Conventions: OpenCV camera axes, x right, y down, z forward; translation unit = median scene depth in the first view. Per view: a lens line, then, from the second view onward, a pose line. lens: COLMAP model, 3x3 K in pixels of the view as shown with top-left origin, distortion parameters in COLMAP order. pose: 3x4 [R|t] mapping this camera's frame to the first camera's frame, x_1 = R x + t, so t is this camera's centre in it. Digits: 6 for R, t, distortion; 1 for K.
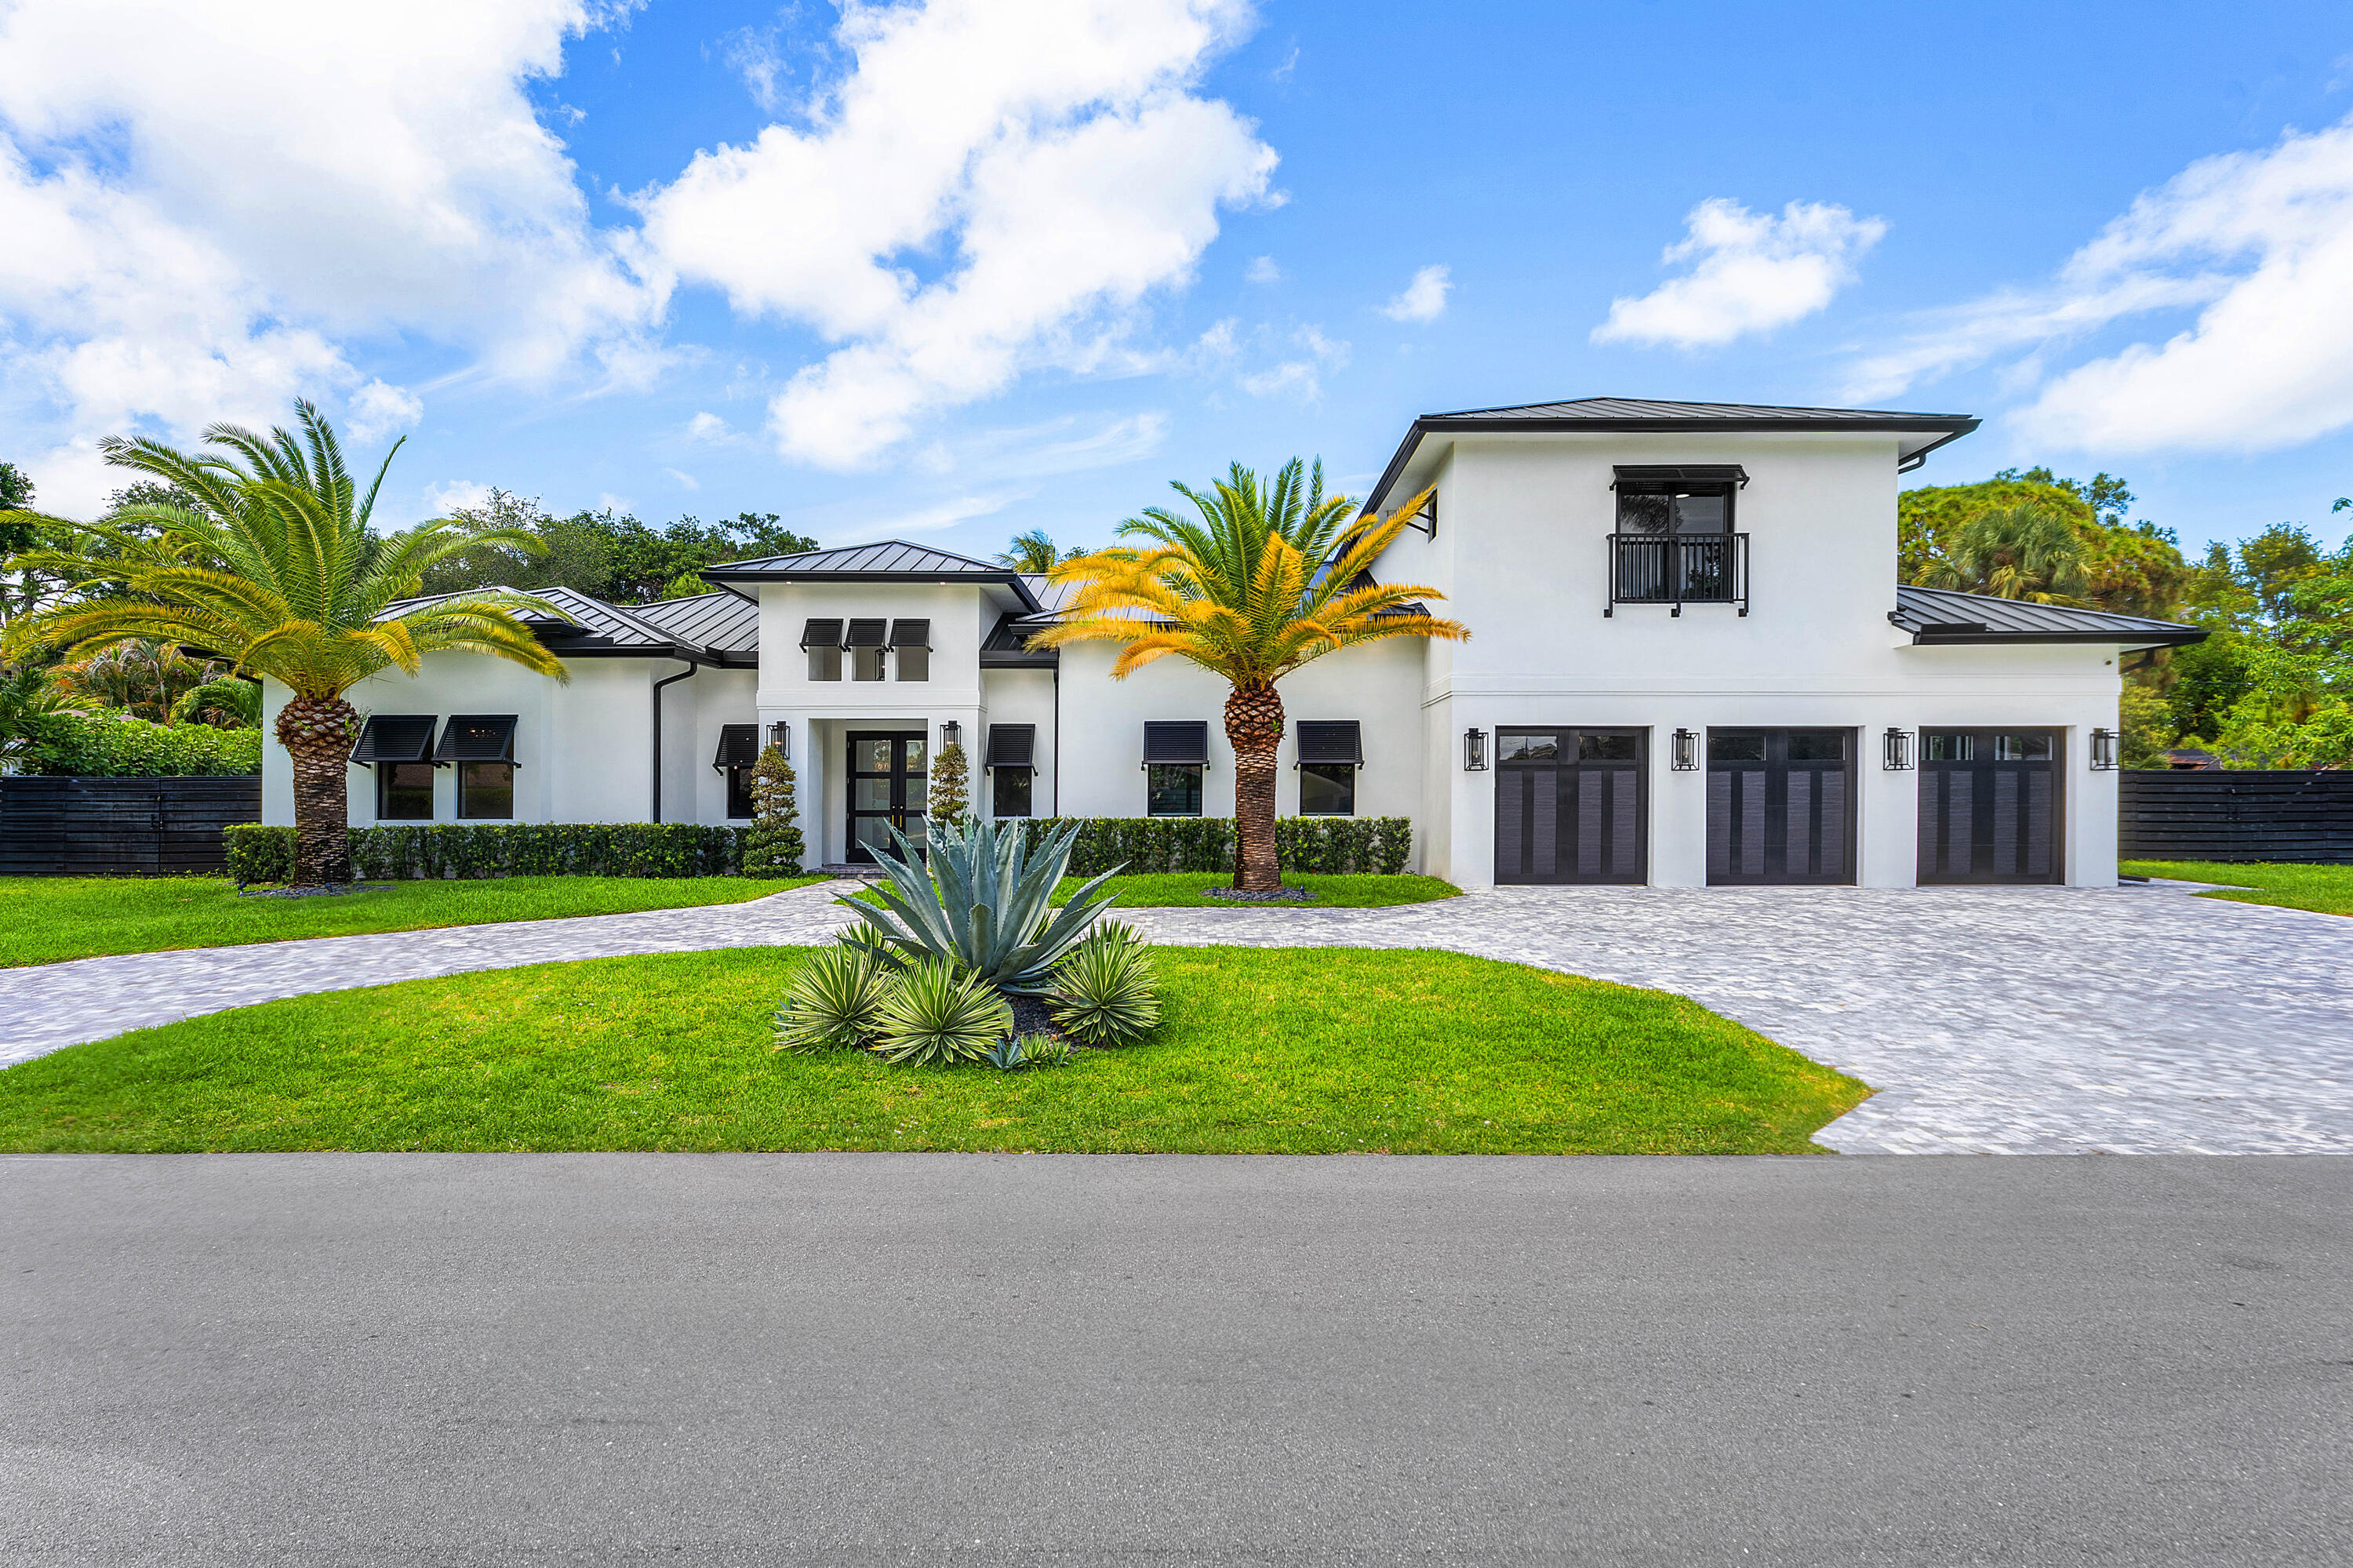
lens RADIAL K [[1056.4, 0, 1185.6], [0, 1056.4, 805.1], [0, 0, 1]] dist [0.000842, 0.000101]
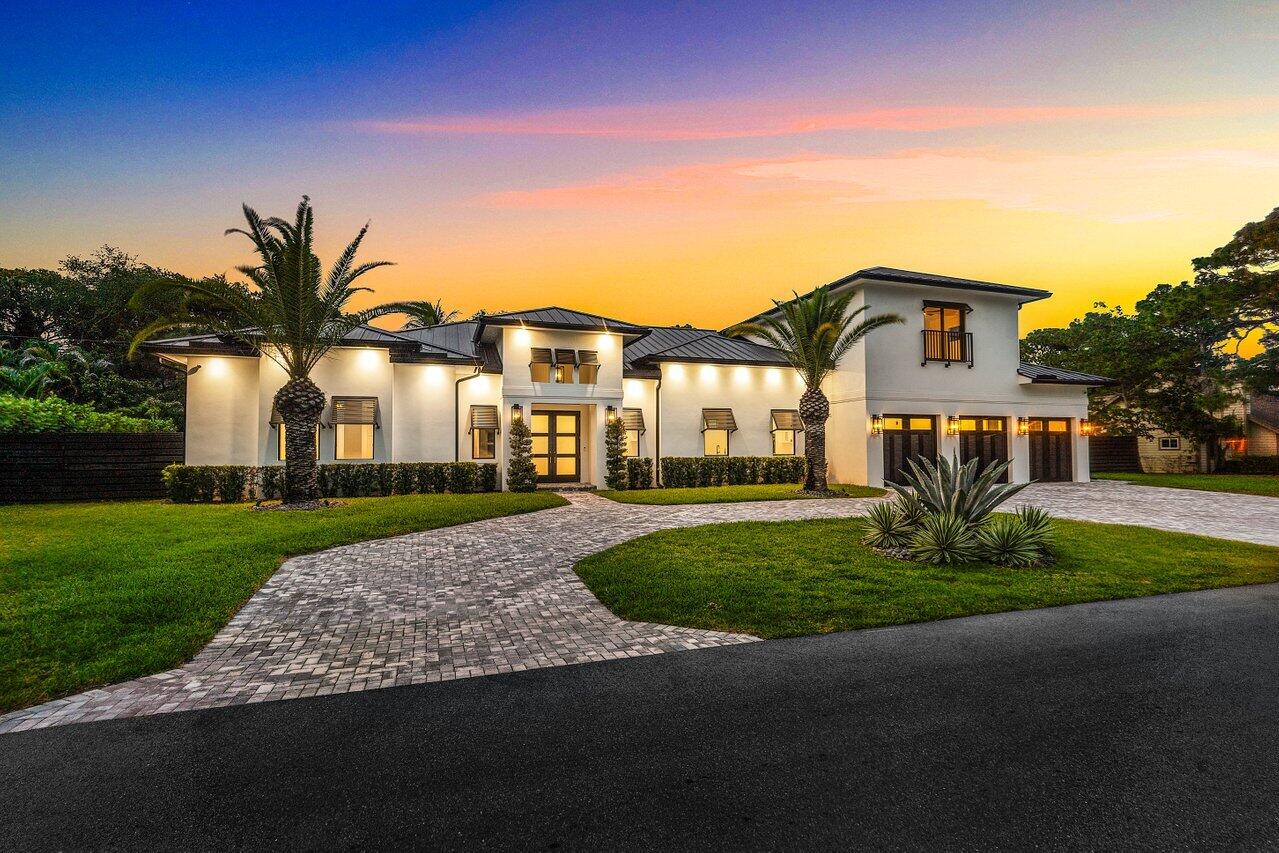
lens RADIAL K [[572.7, 0, 634.9], [0, 572.7, 421.7], [0, 0, 1]] dist [-0.000639, -0.000468]
pose [[0.954603, 0.014048, 0.297550, -0.538022], [0.002483, 0.998477, -0.055107, 0.003825], [-0.297872, 0.053344, 0.953114, 0.035244]]
